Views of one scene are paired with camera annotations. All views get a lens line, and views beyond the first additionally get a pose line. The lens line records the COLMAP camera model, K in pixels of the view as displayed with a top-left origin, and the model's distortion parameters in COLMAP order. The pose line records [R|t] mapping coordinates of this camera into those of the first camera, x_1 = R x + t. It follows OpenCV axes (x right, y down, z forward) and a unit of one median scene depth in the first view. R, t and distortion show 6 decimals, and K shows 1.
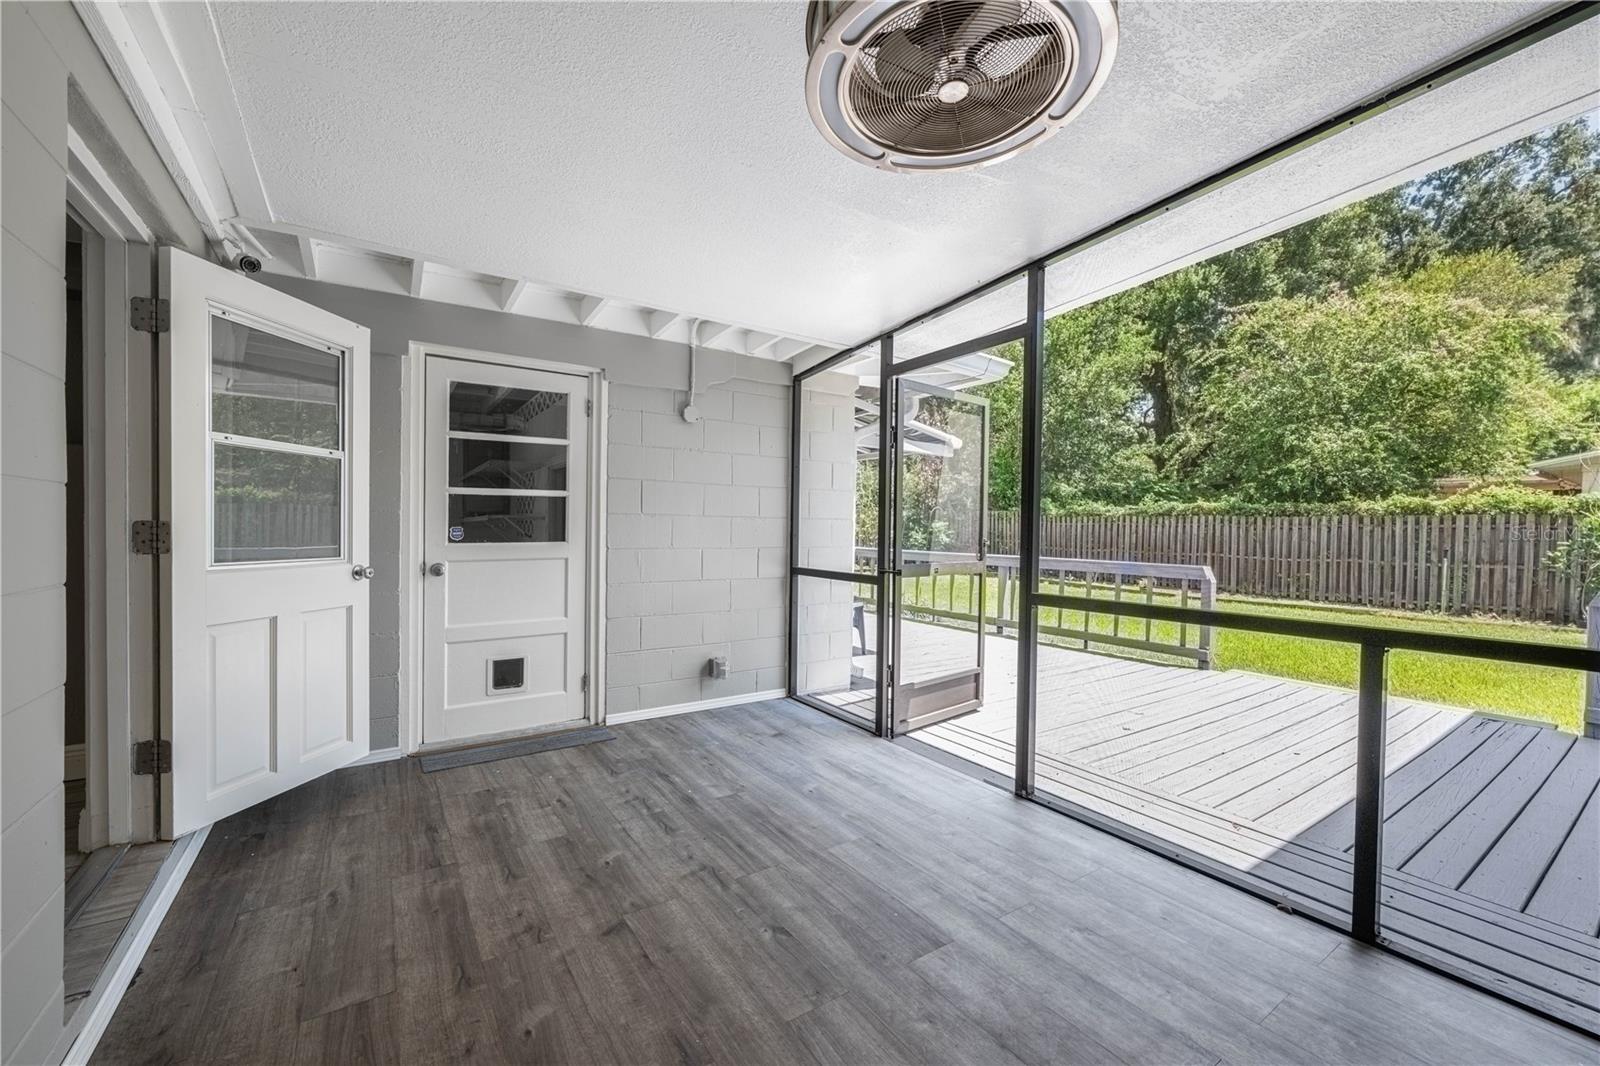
lens RADIAL K [[635.9, 0, 798.3], [0, 635.9, 533.7], [0, 0, 1]] dist [-0.000518, -0.000404]
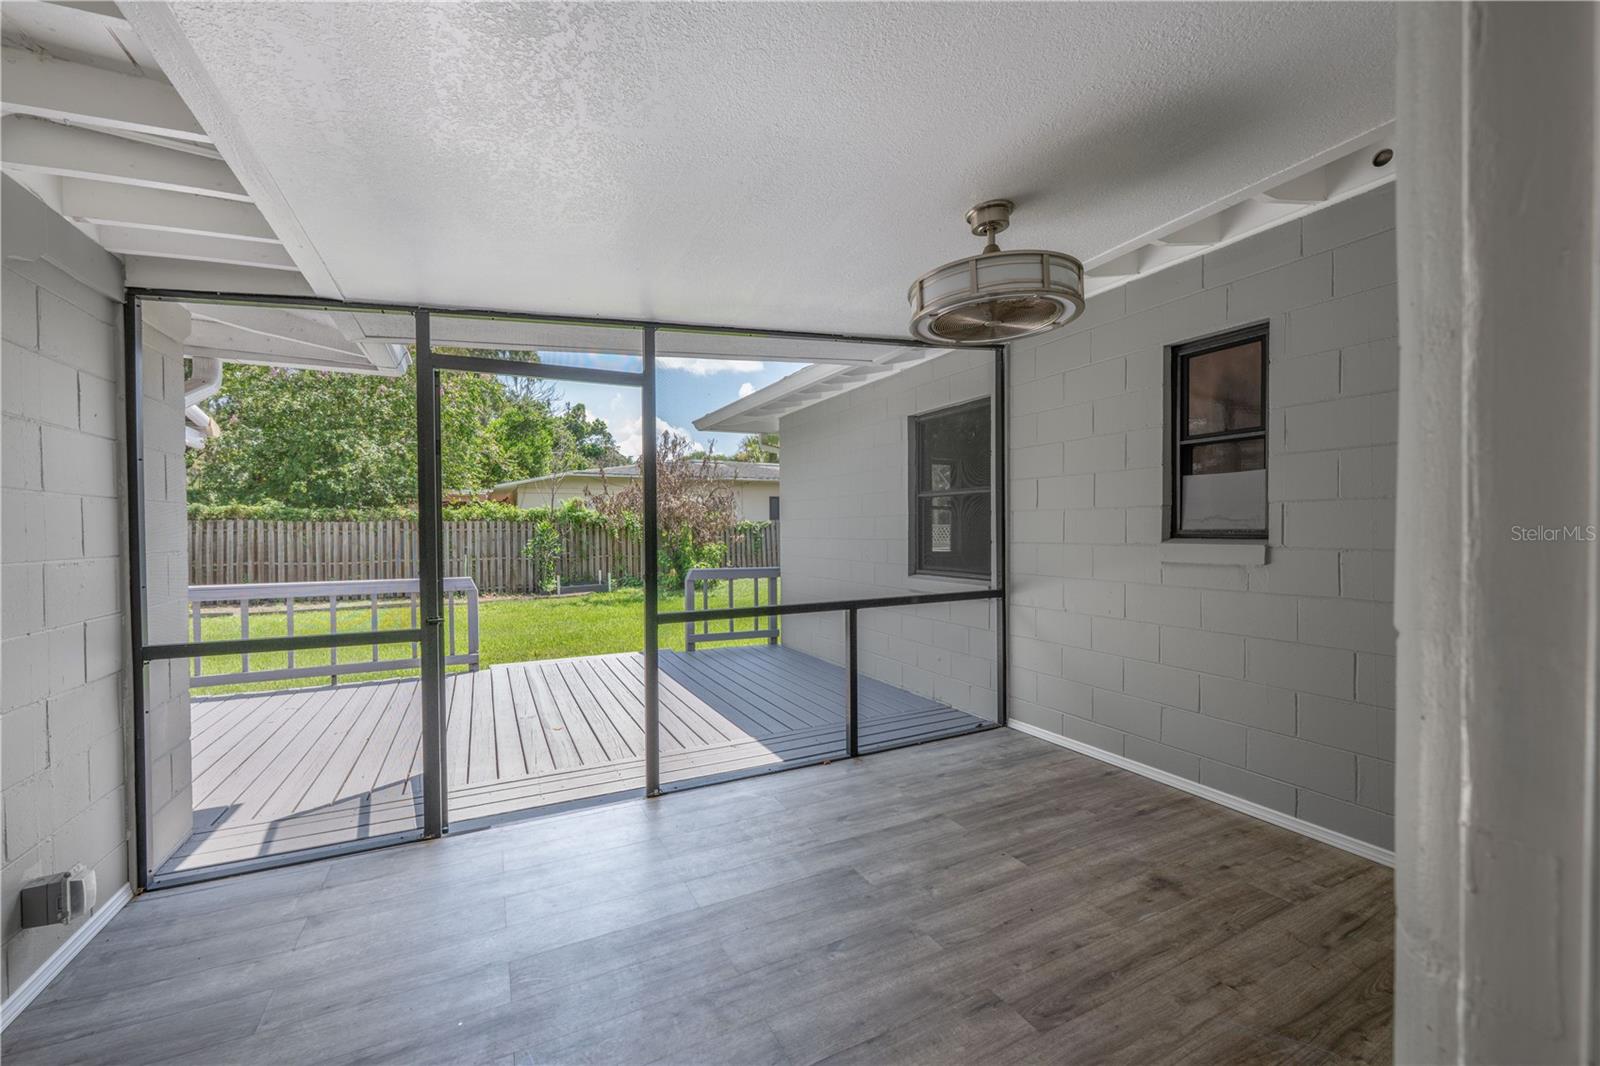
lens RADIAL K [[635.9, 0, 798.3], [0, 635.9, 533.7], [0, 0, 1]] dist [-0.000518, -0.000404]
pose [[0.124399, -0.021587, 0.991997, -0.170515], [0.017141, 0.999661, 0.019604, -0.016031], [-0.992084, 0.014565, 0.124727, 0.141783]]
